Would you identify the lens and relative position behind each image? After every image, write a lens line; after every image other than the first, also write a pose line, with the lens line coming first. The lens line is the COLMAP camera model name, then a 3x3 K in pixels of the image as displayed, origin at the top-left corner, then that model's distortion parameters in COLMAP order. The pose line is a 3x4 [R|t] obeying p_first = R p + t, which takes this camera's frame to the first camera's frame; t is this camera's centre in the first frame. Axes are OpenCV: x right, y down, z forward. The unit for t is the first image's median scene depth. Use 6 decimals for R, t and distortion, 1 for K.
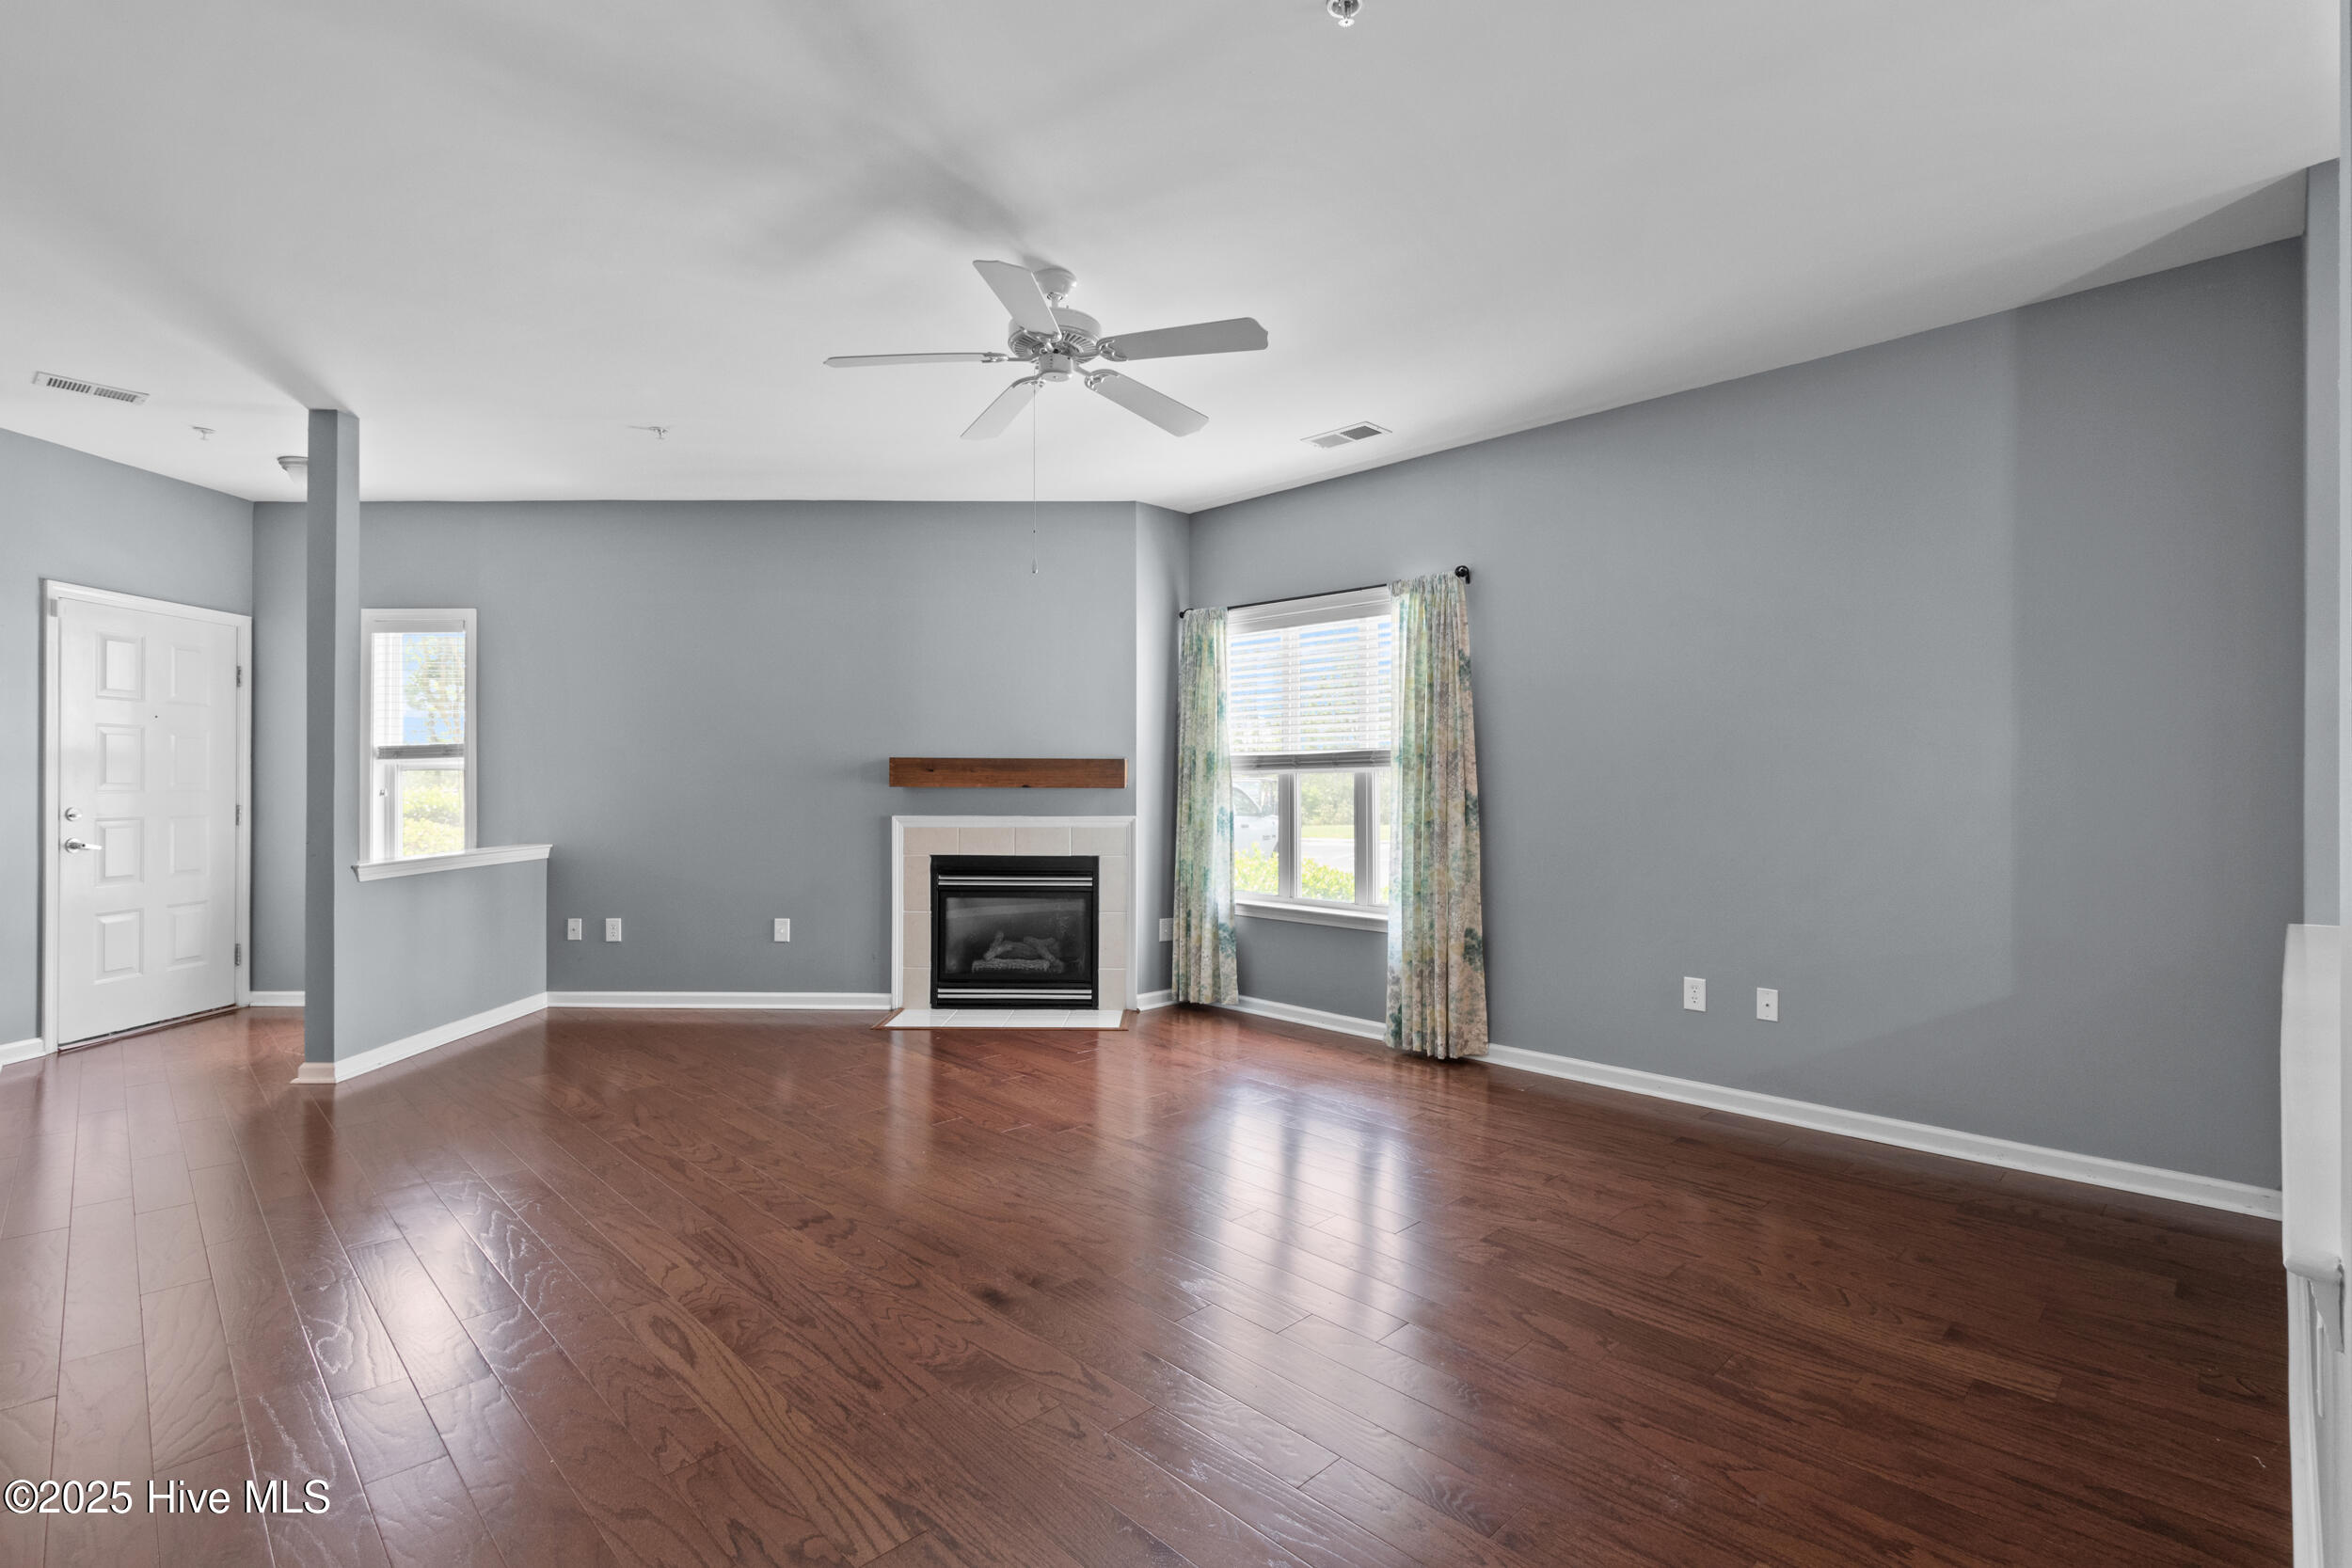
lens RADIAL K [[1083.6, 0, 1193.6], [0, 1083.6, 771.2], [0, 0, 1]] dist [-0.000510, -0.000286]
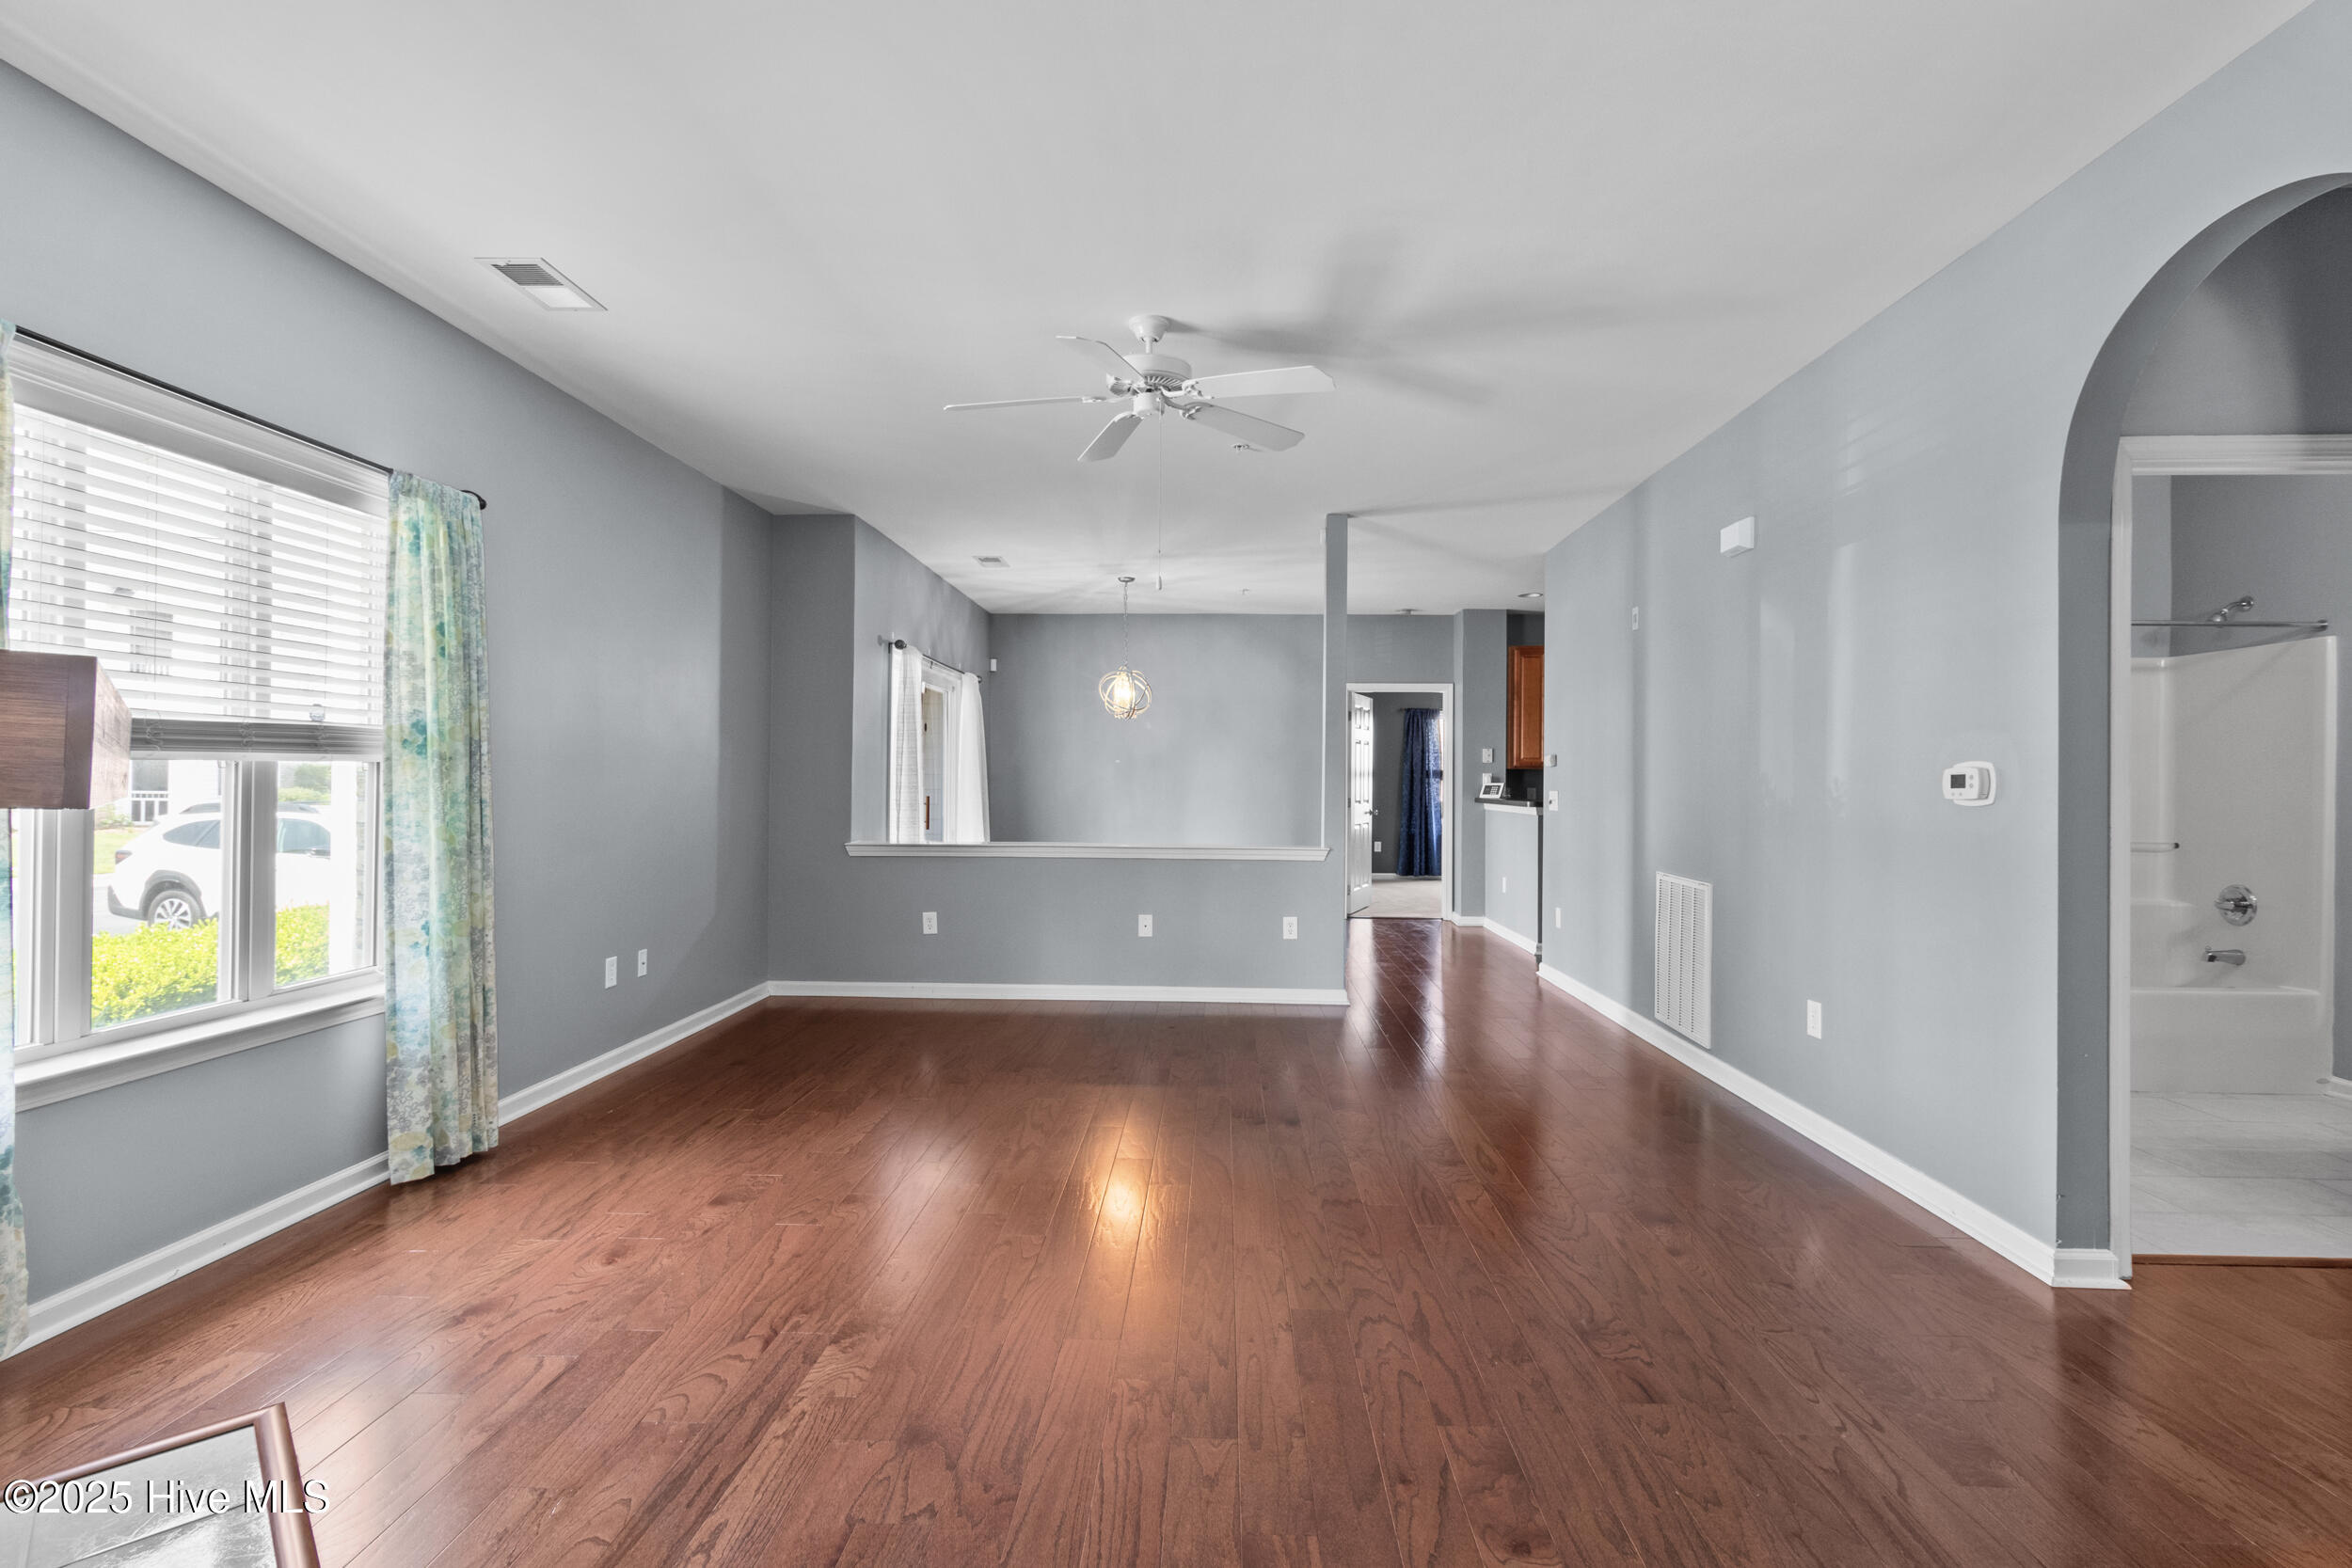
lens RADIAL K [[1094.1, 0, 1176.0], [0, 1094.1, 784.0], [0, 0, 1]] dist [-0.000456, -0.000058]
pose [[-0.673819, -0.008640, 0.738846, -0.676292], [-0.016933, 0.999850, -0.003751, 0.008863], [-0.738702, -0.015038, -0.673864, 1.213919]]
